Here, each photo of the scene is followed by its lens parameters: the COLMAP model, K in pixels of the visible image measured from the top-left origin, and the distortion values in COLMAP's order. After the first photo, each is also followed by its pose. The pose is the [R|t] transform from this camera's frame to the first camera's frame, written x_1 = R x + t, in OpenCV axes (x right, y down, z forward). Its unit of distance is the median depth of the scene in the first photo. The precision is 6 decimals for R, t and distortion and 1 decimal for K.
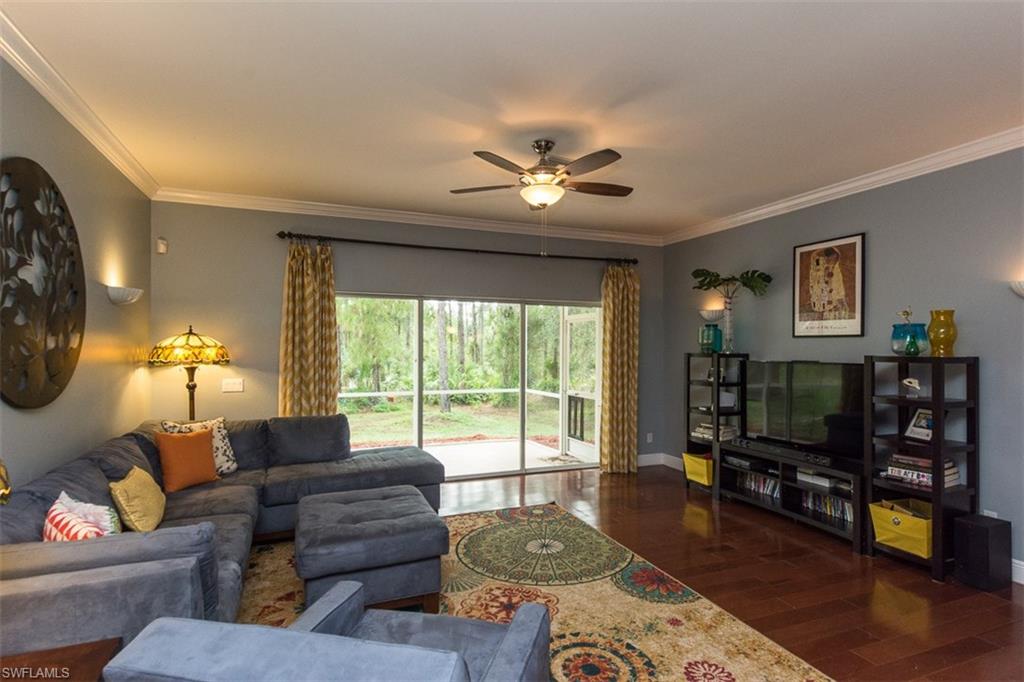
lens RADIAL K [[513.6, 0, 511.1], [0, 513.6, 340.9], [0, 0, 1]] dist [0.034506, -0.004293]
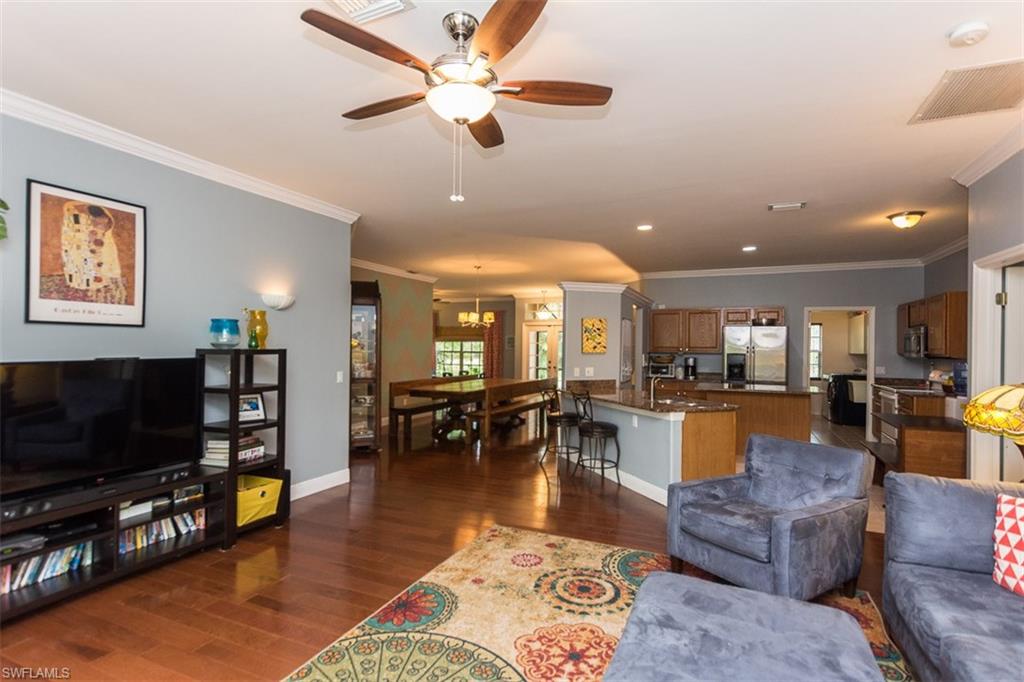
lens RADIAL K [[513.6, 0, 512.3], [0, 513.6, 344.1], [0, 0, 1]] dist [0.034506, -0.004293]
pose [[-0.699015, -0.009802, 0.715040, -0.349231], [-0.020616, 0.999767, -0.006449, 0.011901], [-0.714810, -0.019249, -0.699054, 1.106160]]
